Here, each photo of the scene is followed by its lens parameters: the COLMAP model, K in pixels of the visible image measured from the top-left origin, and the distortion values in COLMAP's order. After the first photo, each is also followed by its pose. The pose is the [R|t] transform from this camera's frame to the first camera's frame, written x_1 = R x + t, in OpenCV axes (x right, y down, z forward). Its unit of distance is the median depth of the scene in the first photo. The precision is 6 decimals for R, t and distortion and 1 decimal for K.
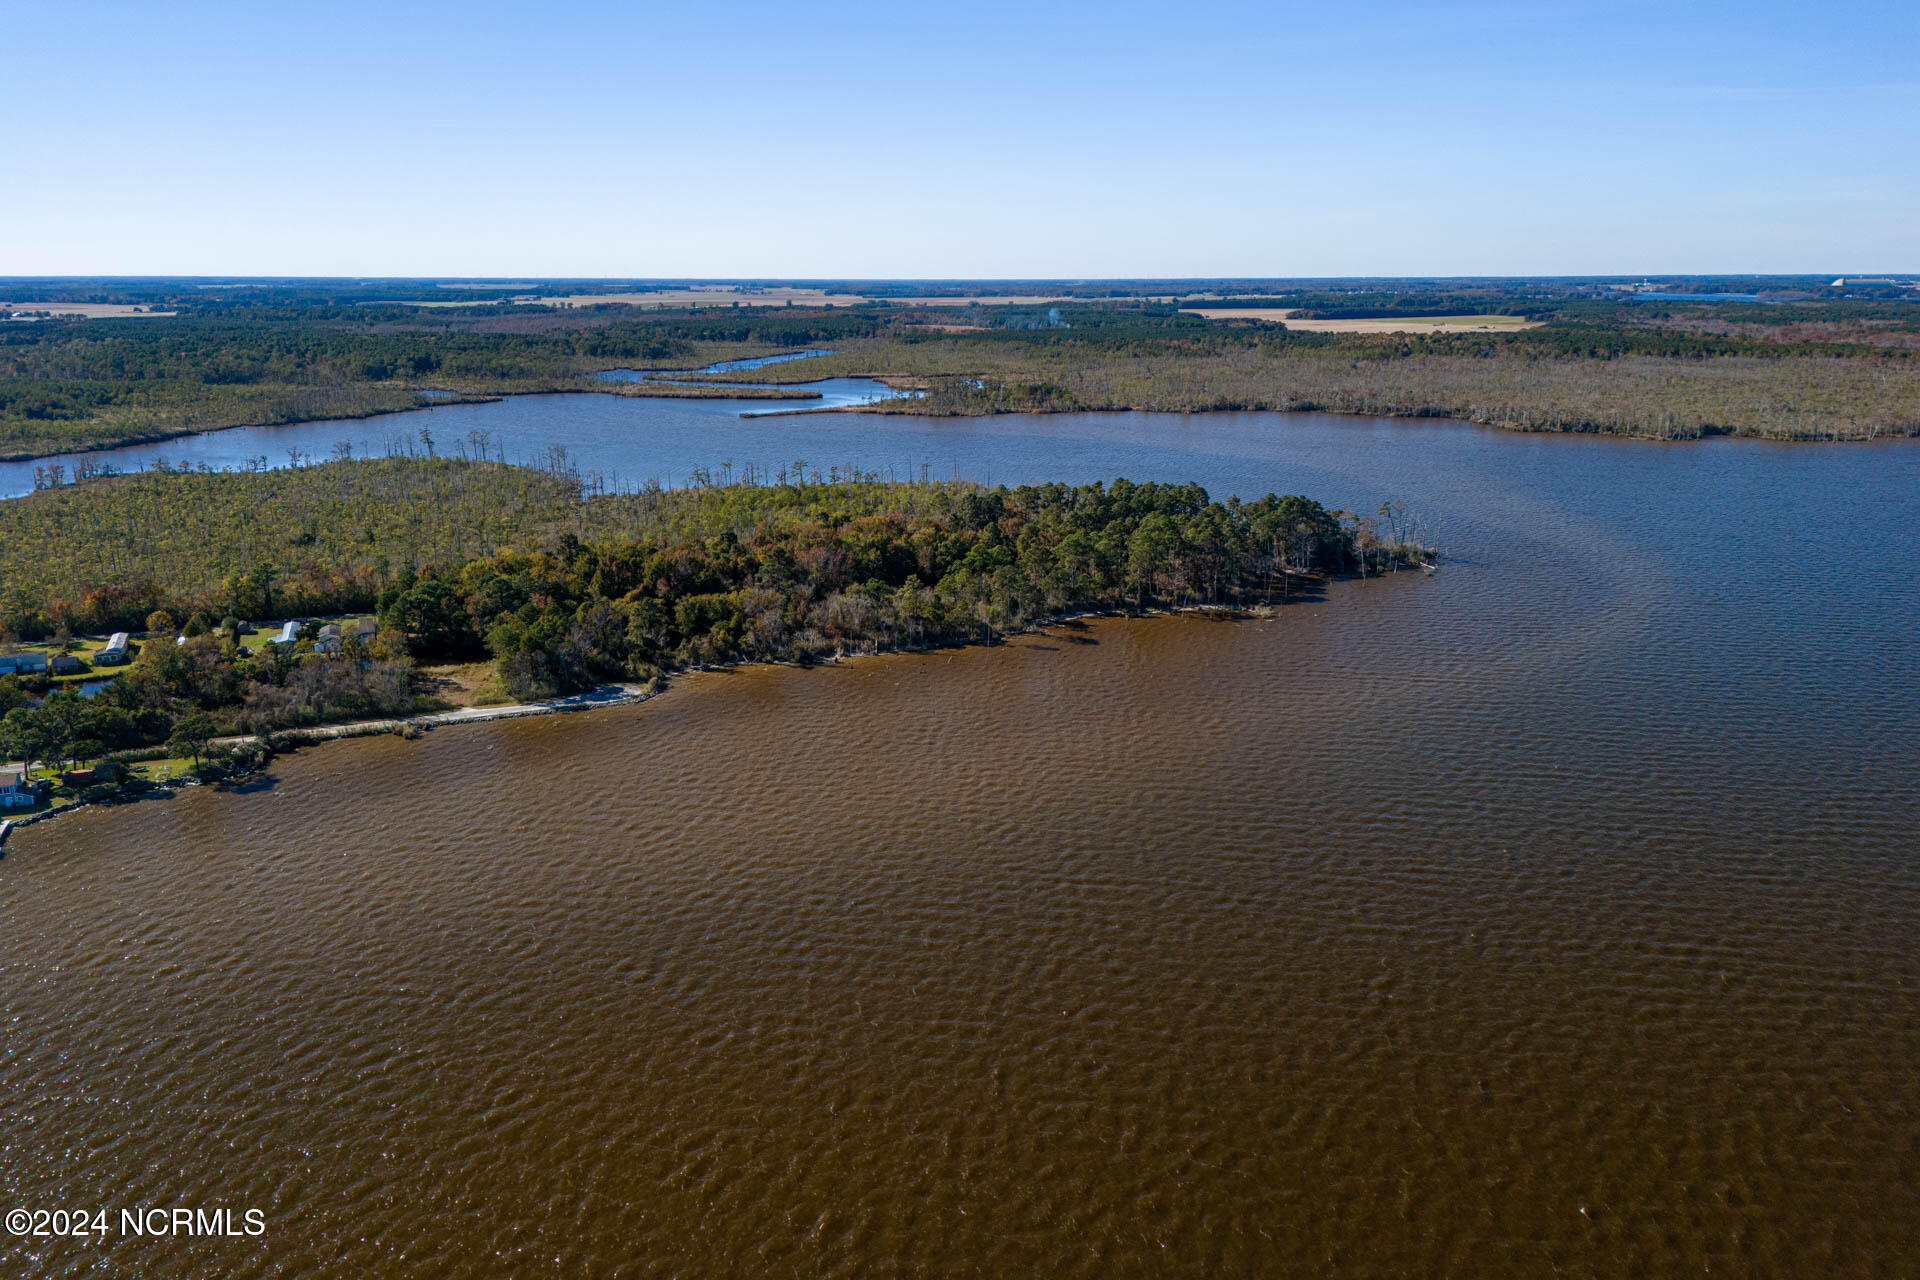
lens RADIAL K [[1401.4, 0, 955.6], [0, 1401.4, 656.1], [0, 0, 1]] dist [0.079935, -0.076879]
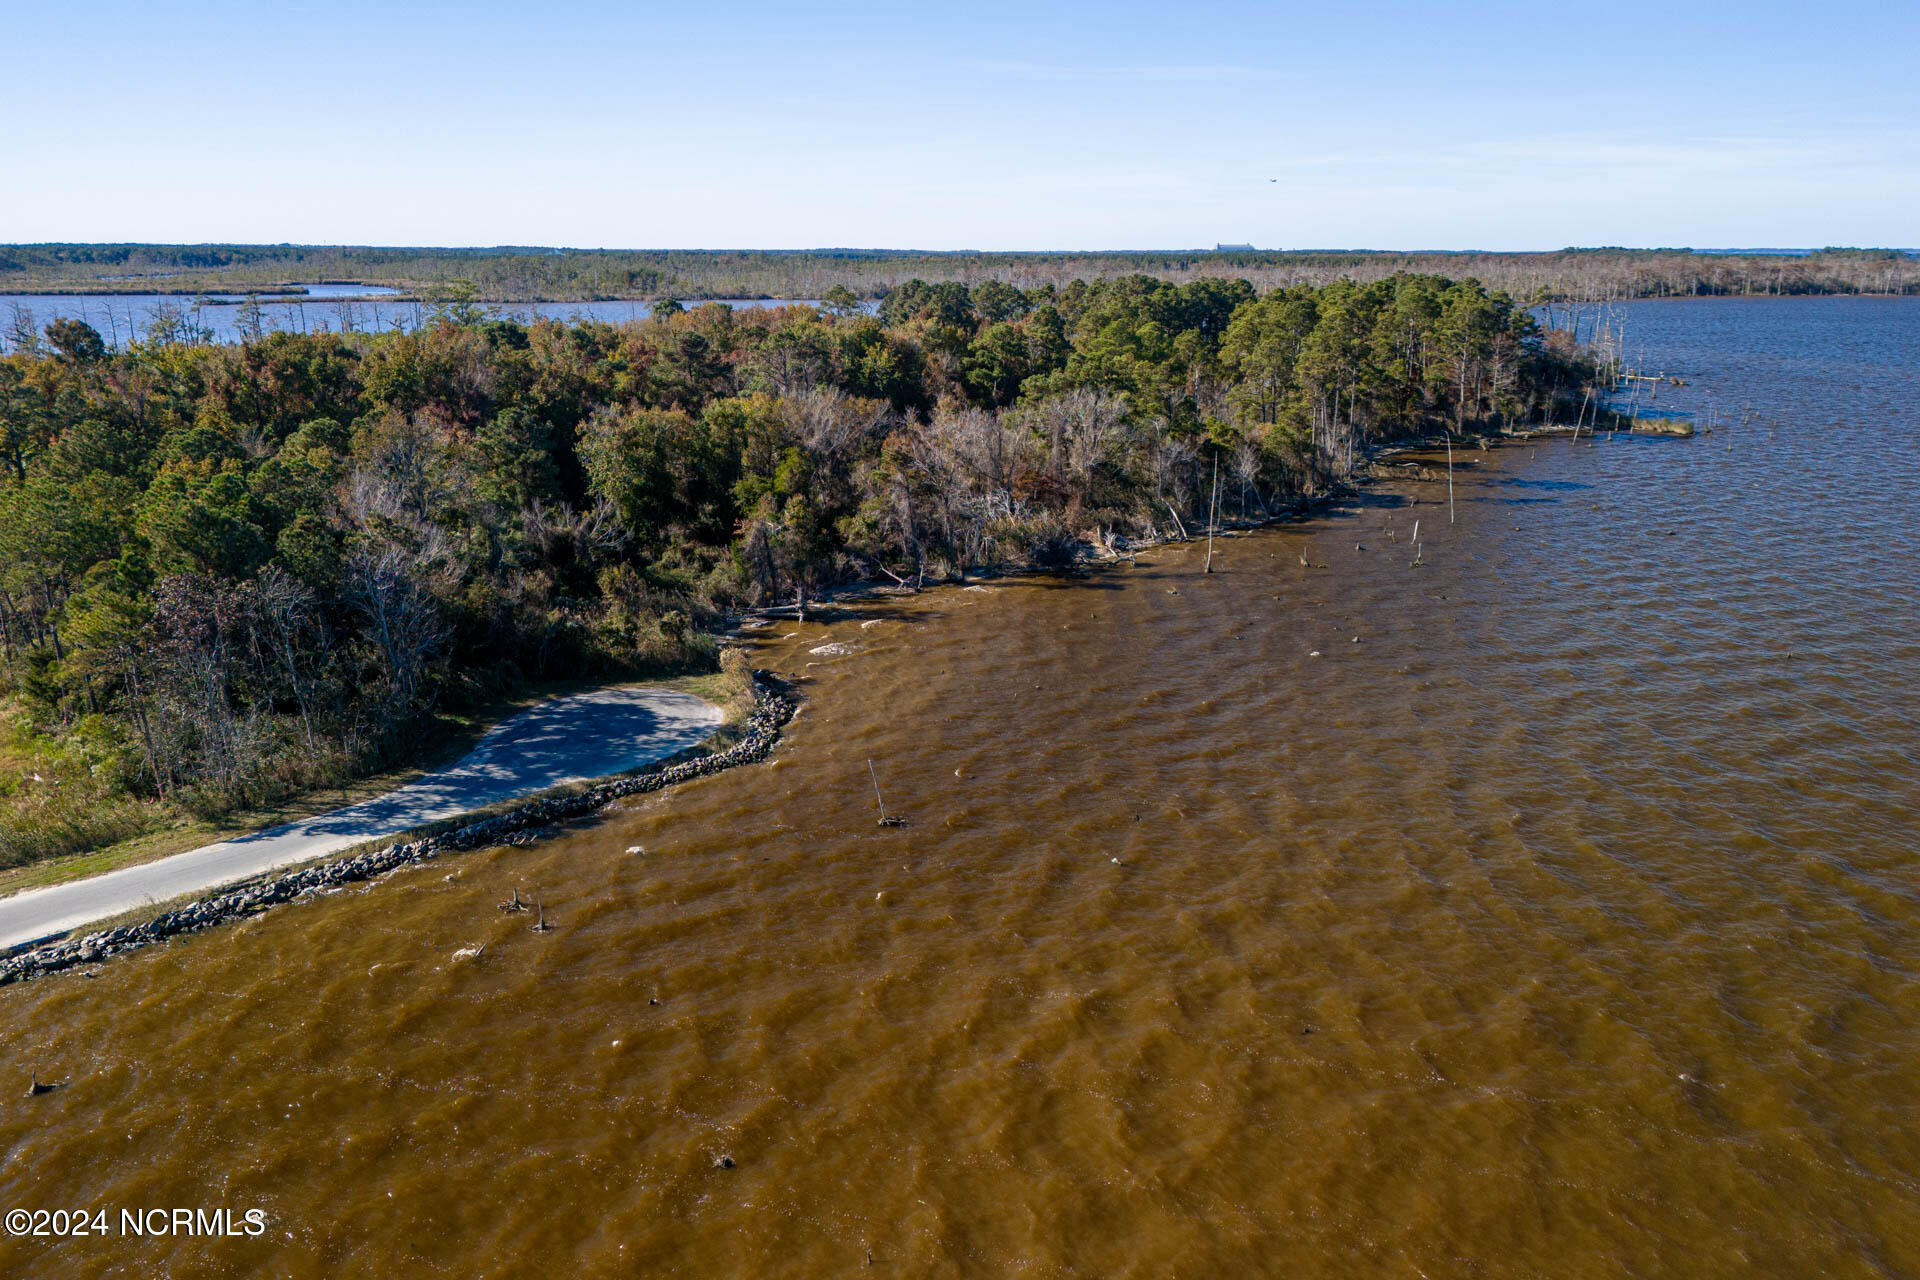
lens RADIAL K [[1401.4, 0, 966.2], [0, 1401.4, 650.2], [0, 0, 1]] dist [0.079935, -0.076879]
pose [[0.919290, -0.102276, 0.380059, -0.094115], [0.098297, 0.994707, 0.029919, 0.004010], [-0.381107, 0.009854, 0.924478, 0.254301]]
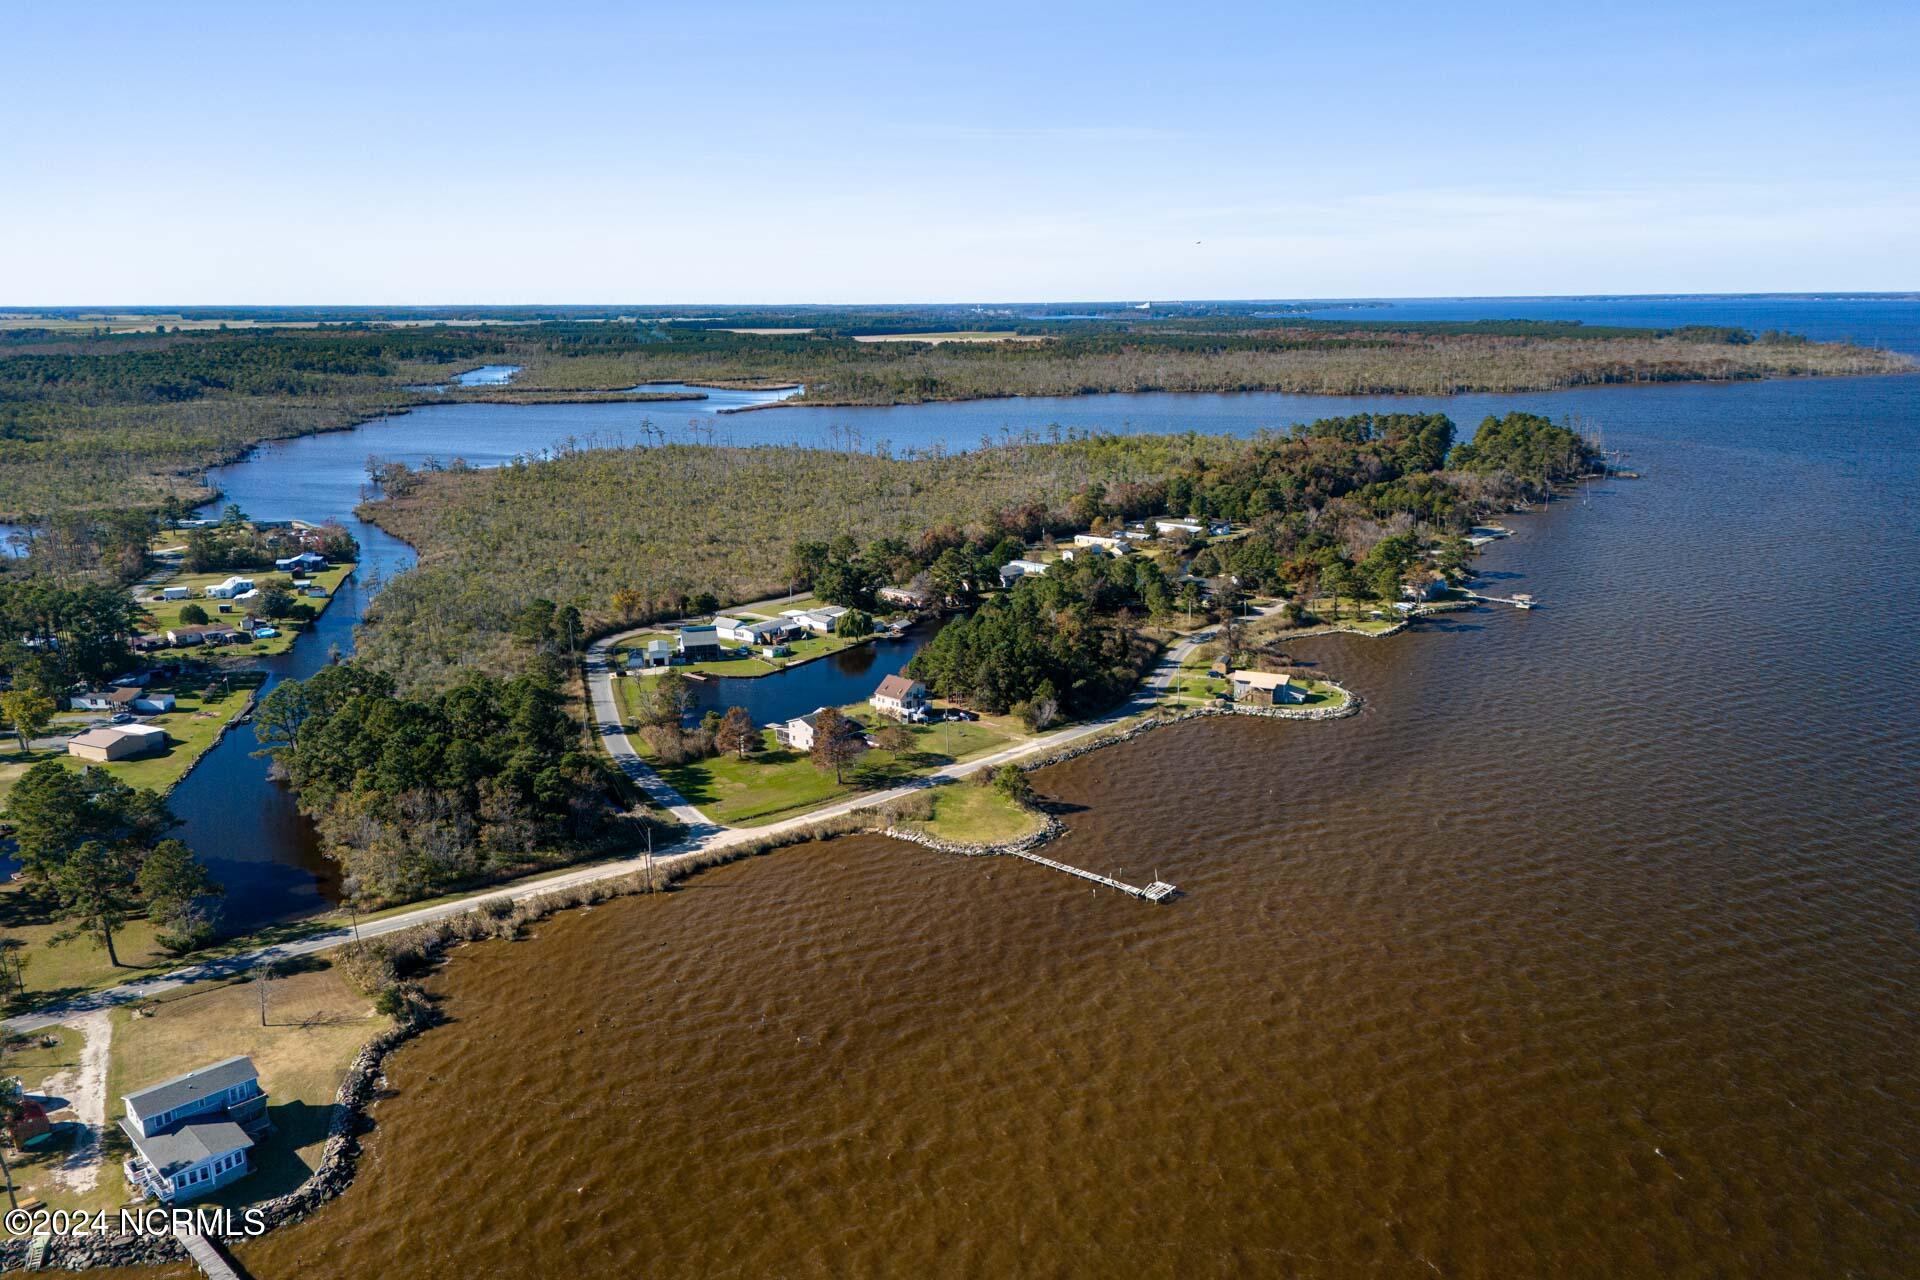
lens RADIAL K [[1401.4, 0, 955.0], [0, 1401.4, 633.9], [0, 0, 1]] dist [0.079935, -0.076879]
pose [[0.893620, -0.109211, 0.435335, -0.475187], [0.123724, 0.992304, -0.005036, 0.024525], [-0.431435, 0.058362, 0.900254, -0.032499]]
